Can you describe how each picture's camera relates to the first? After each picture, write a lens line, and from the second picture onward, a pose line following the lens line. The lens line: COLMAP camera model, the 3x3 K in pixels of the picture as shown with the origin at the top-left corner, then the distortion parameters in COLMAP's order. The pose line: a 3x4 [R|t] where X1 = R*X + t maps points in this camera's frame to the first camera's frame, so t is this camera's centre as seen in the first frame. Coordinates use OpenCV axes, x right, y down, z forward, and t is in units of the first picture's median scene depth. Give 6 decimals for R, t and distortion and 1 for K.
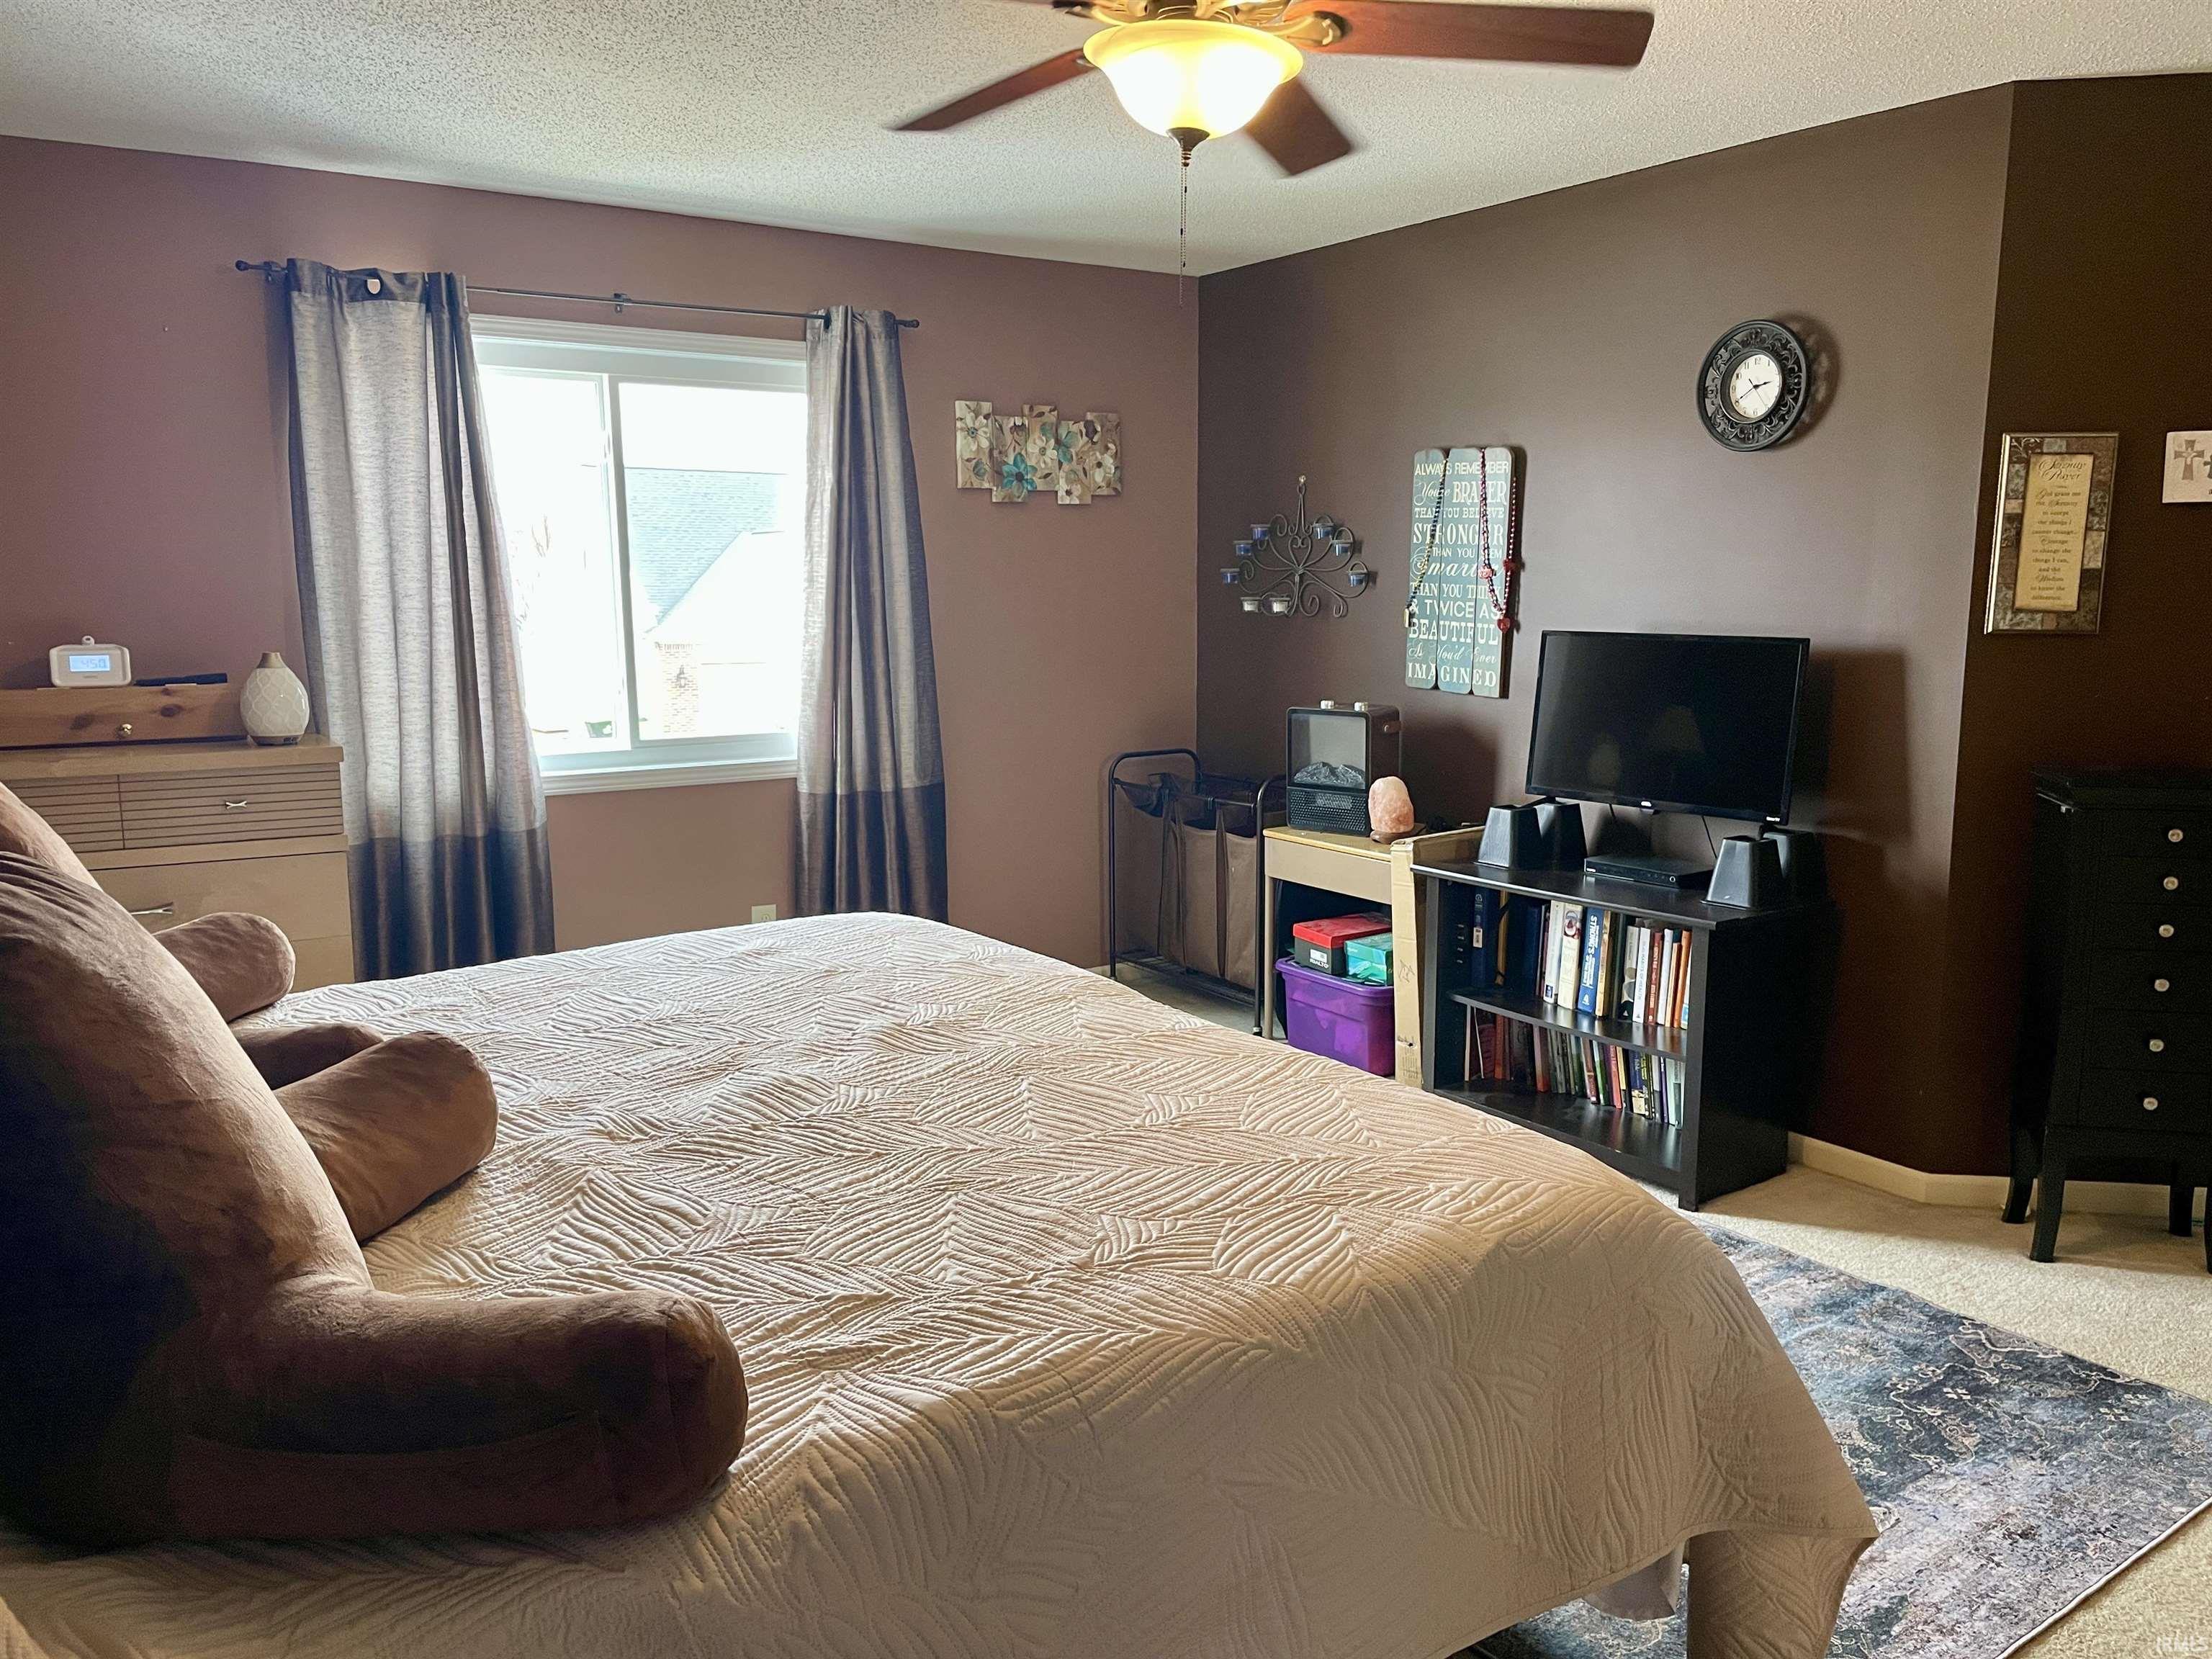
lens RADIAL K [[1681.0, 0, 1106.0], [0, 1681.0, 829.5], [0, 0, 1]] dist [0.086102, -0.113983]
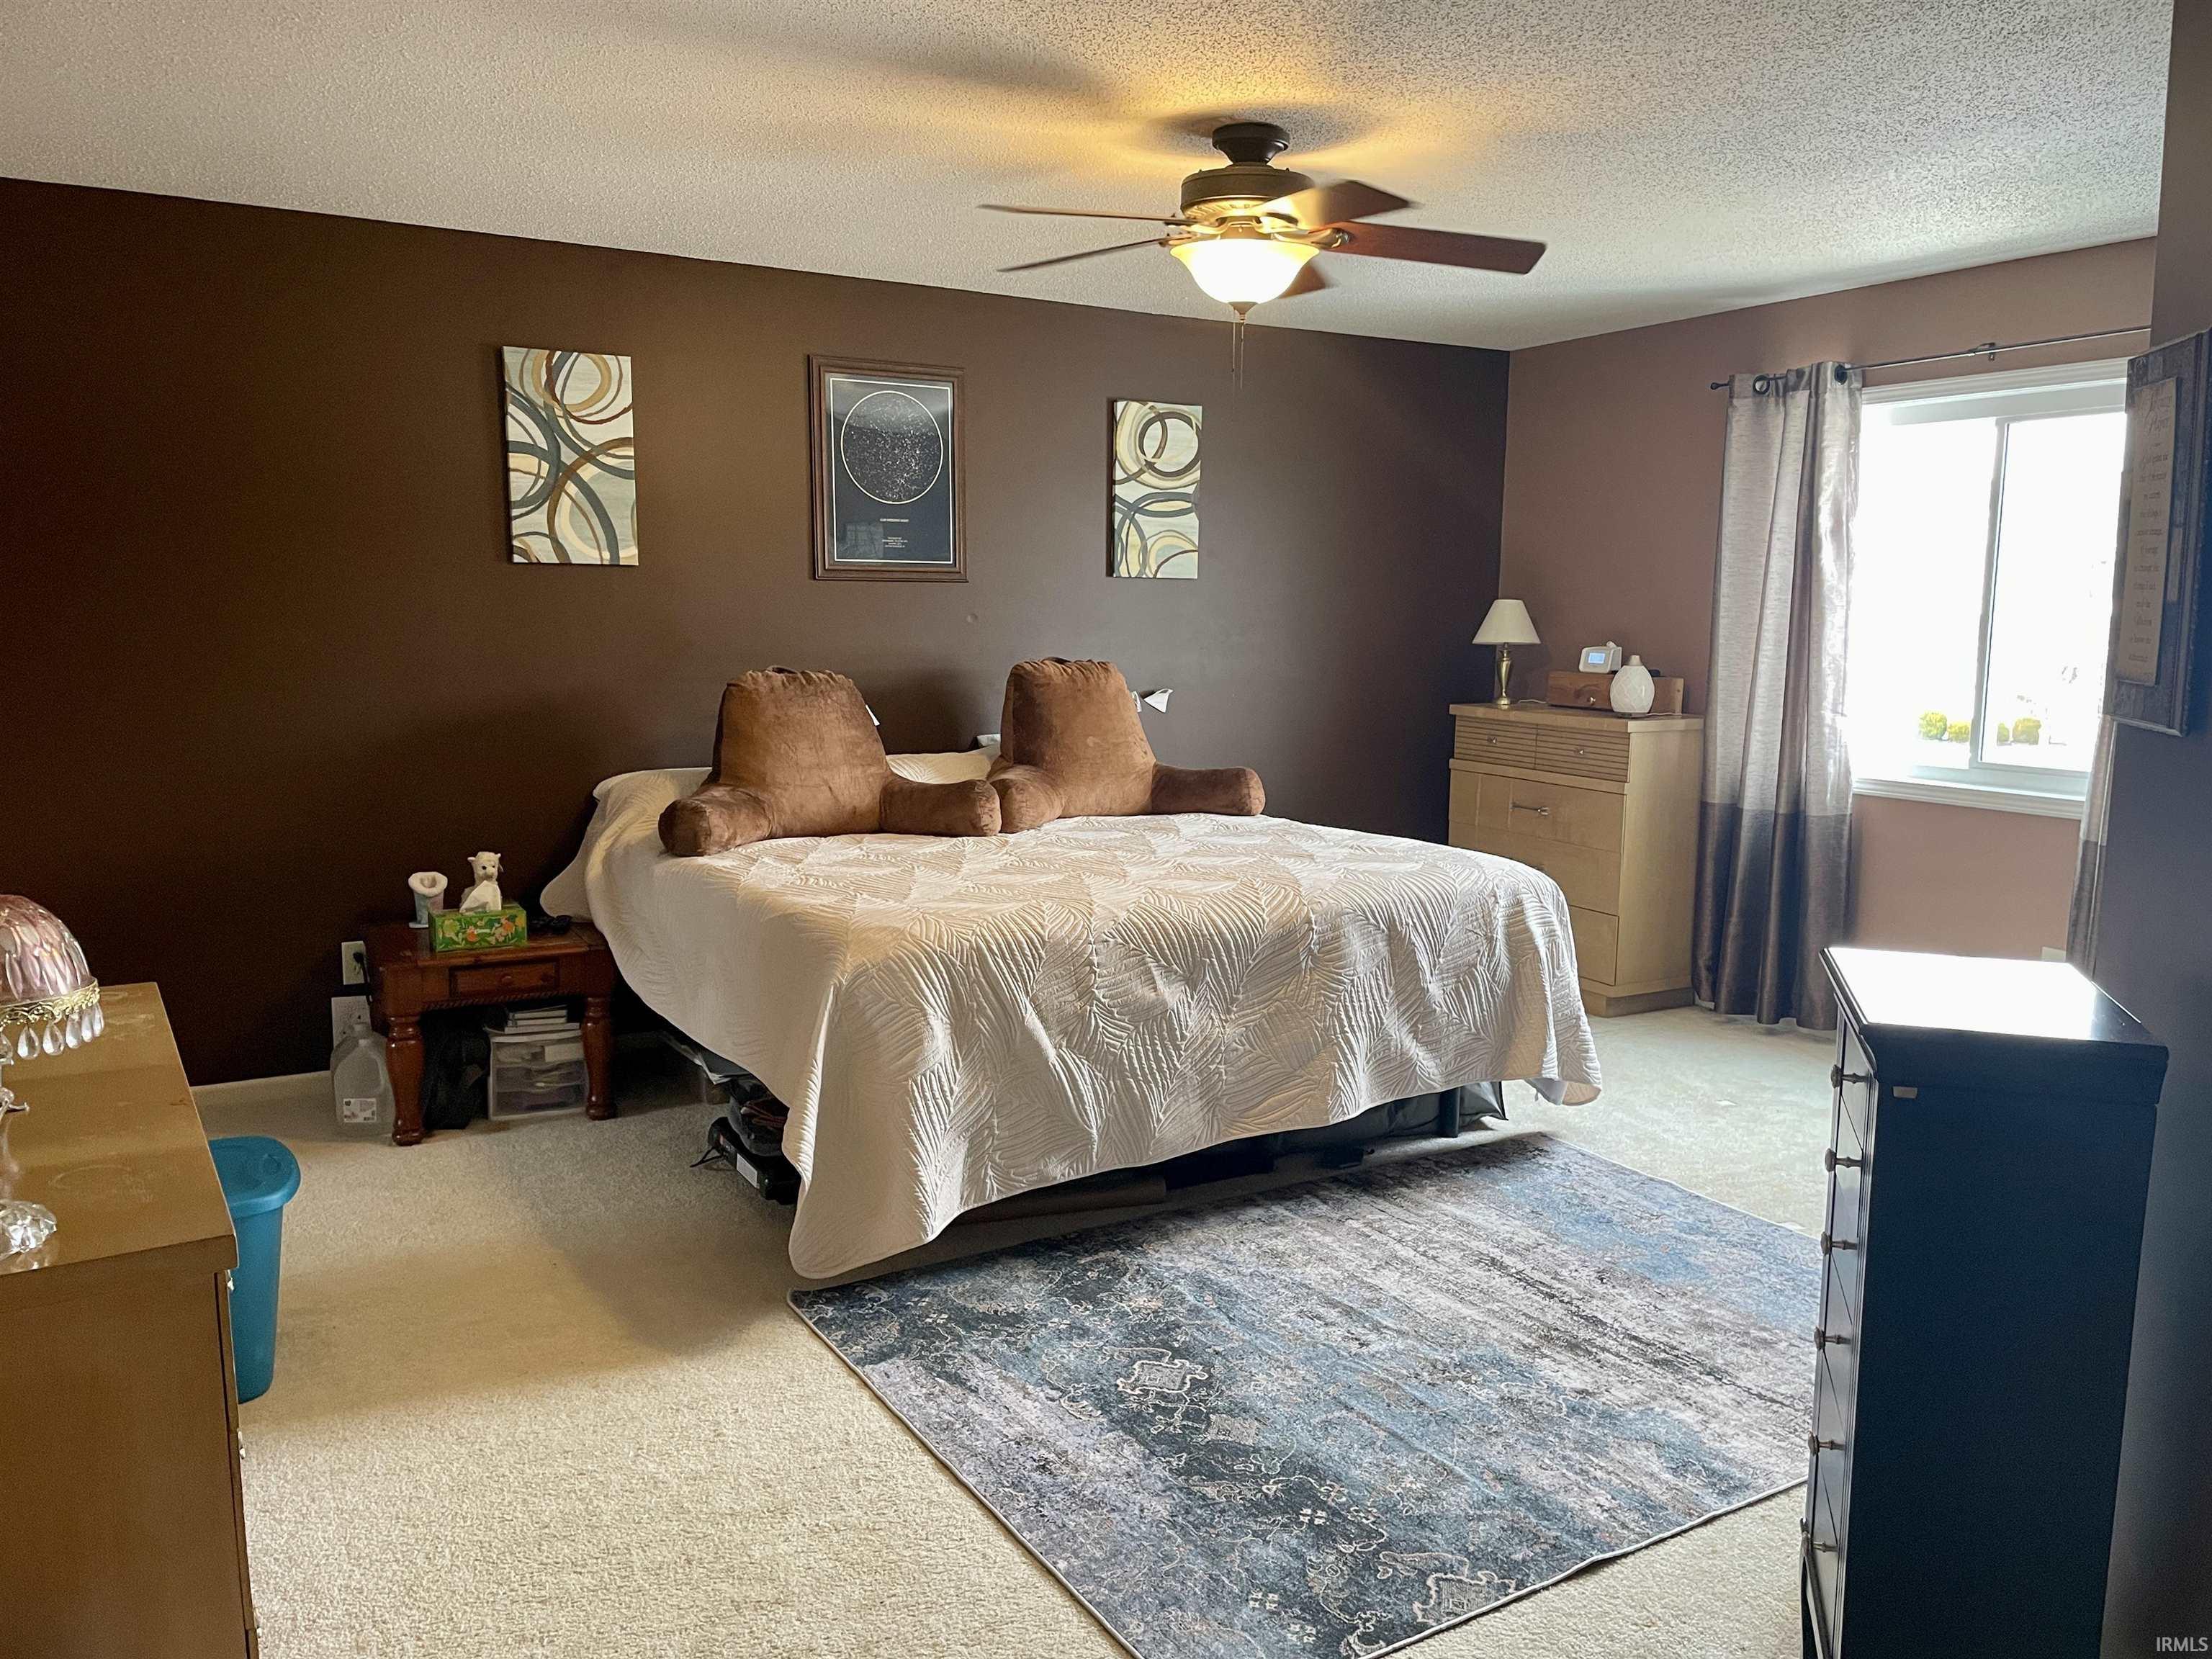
lens RADIAL K [[1664.9, 0, 1093.6], [0, 1664.9, 793.0], [0, 0, 1]] dist [0.061738, -0.083145]
pose [[-0.091002, 0.112072, -0.989524, 0.937186], [-0.162100, 0.978728, 0.125756, -0.088158], [0.982569, 0.171846, -0.070900, 0.628644]]
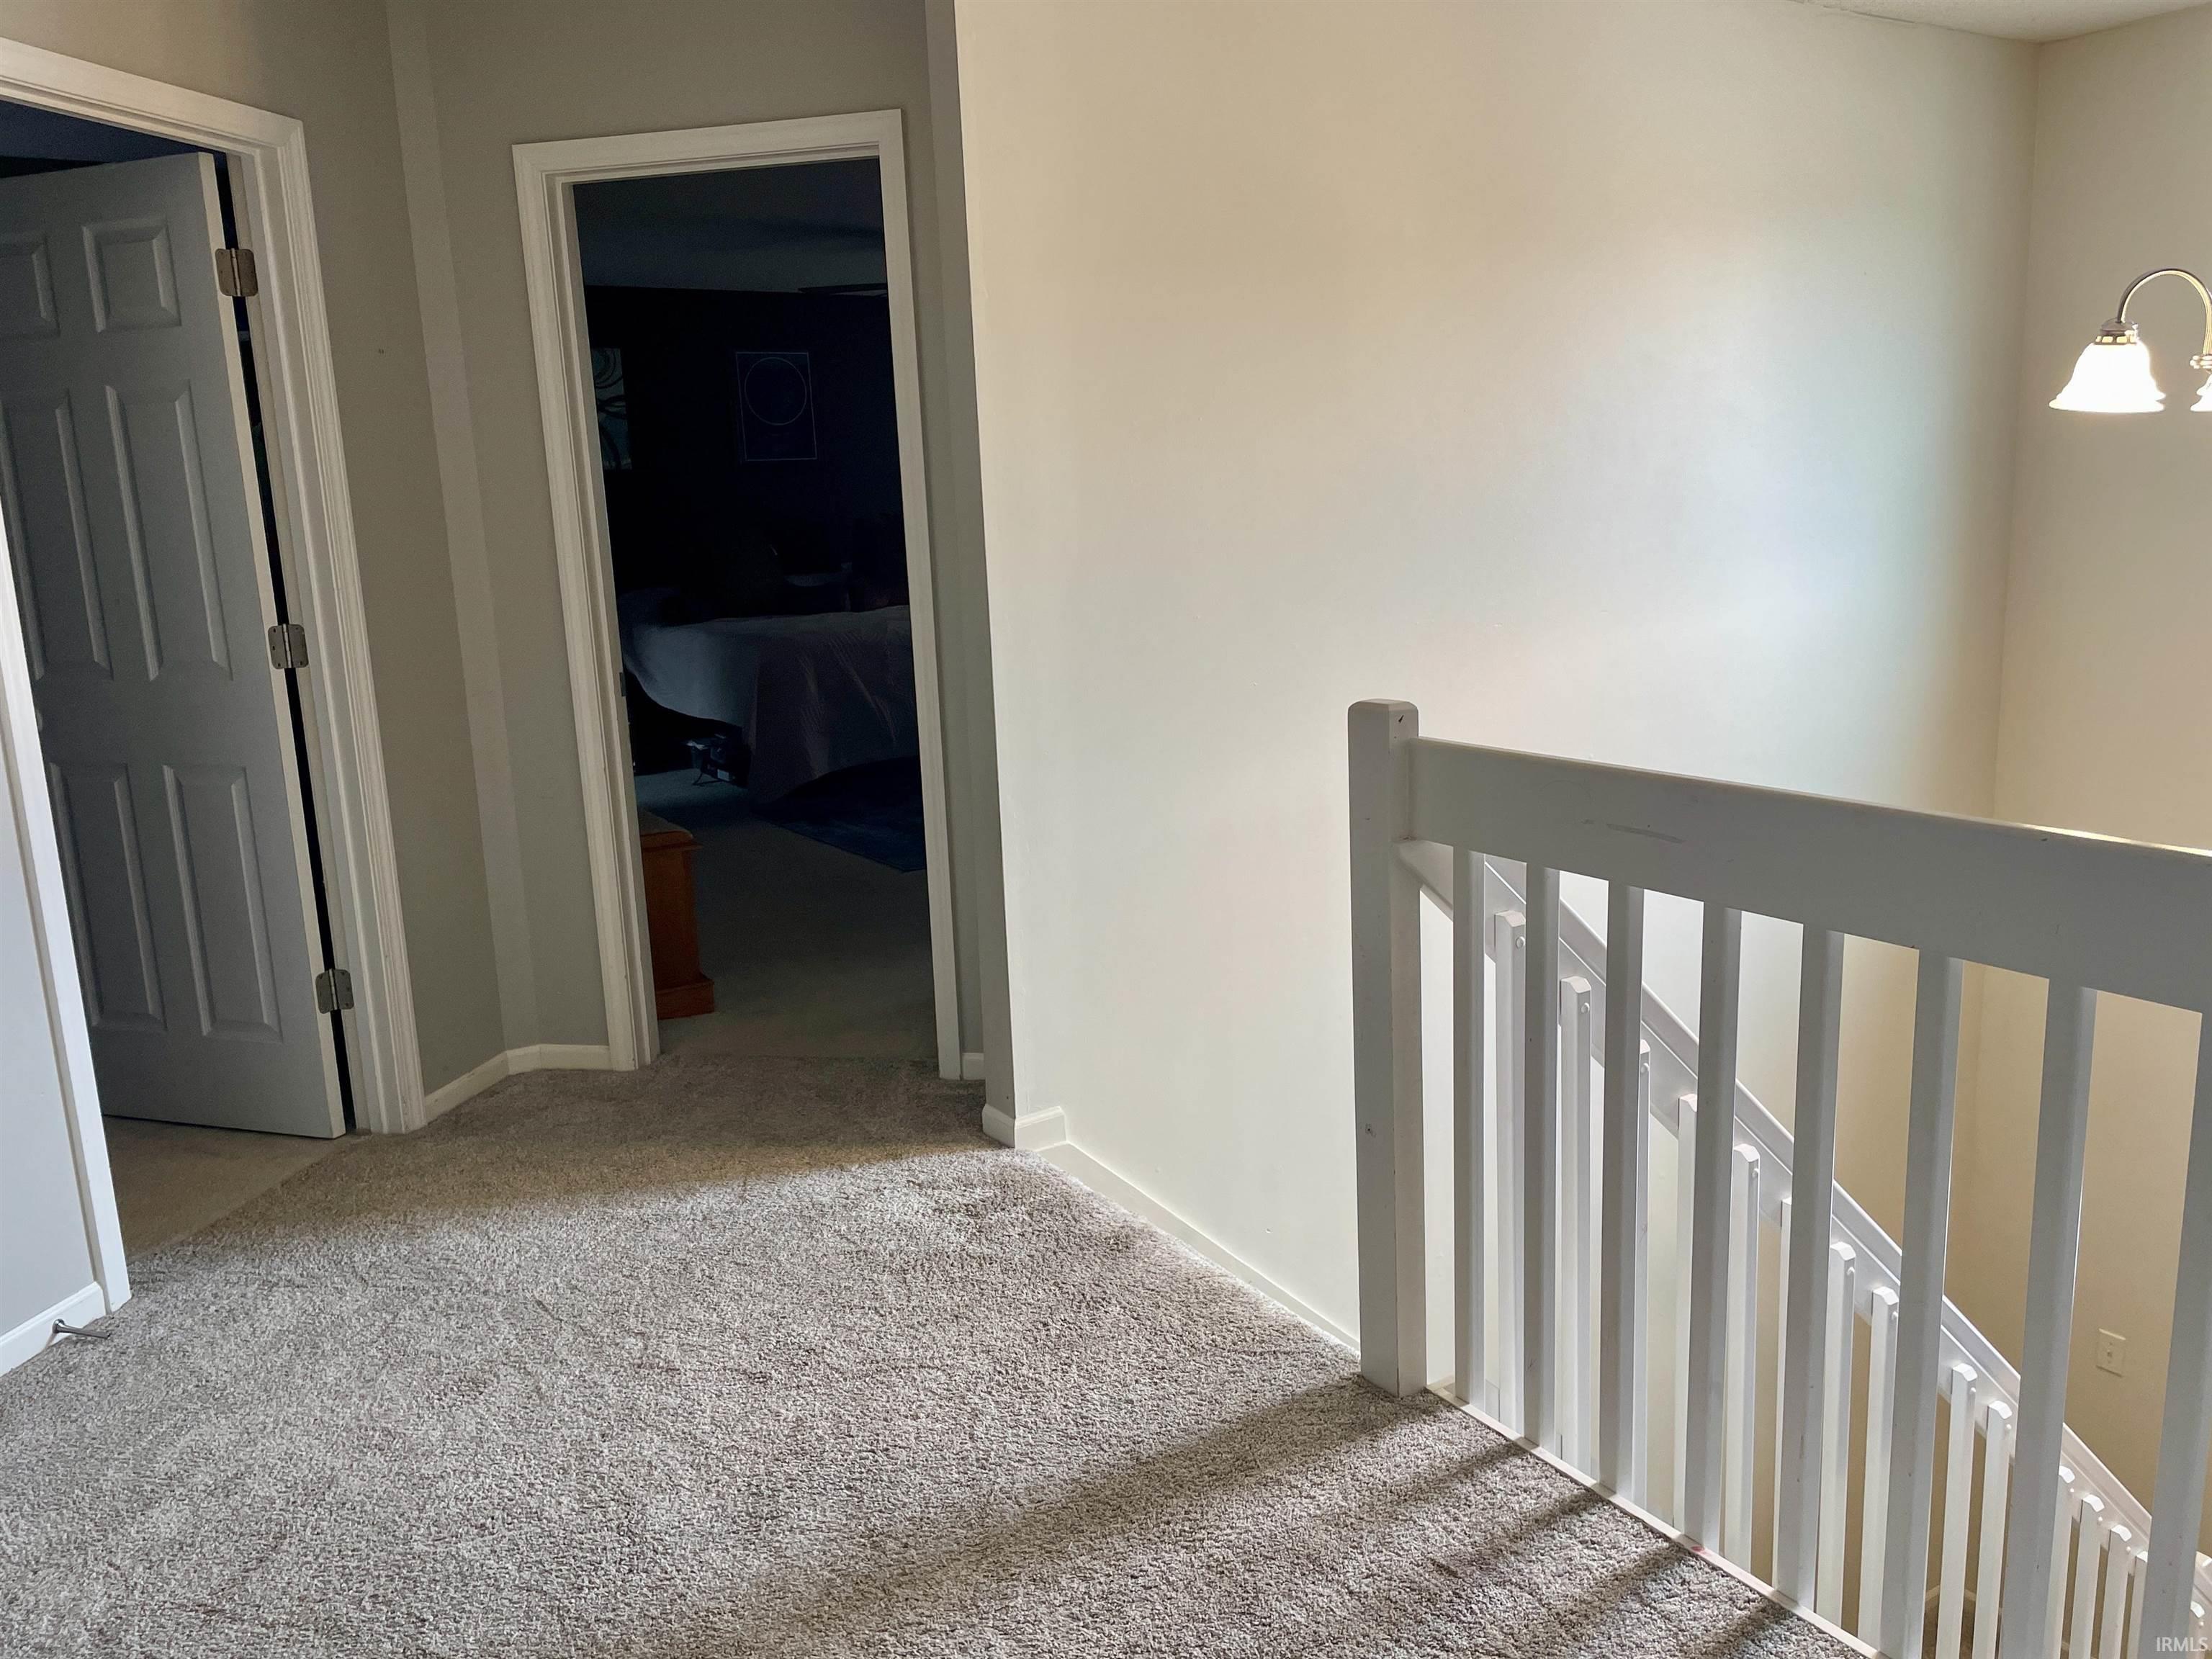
lens RADIAL K [[1681.0, 0, 1106.0], [0, 1681.0, 829.5], [0, 0, 1]] dist [0.086102, -0.113983]
pose [[-0.036173, 0.190830, -0.980956, 1.919269], [-0.116598, 0.974089, 0.193793, -0.084965], [0.992520, 0.121387, -0.012985, 0.869572]]
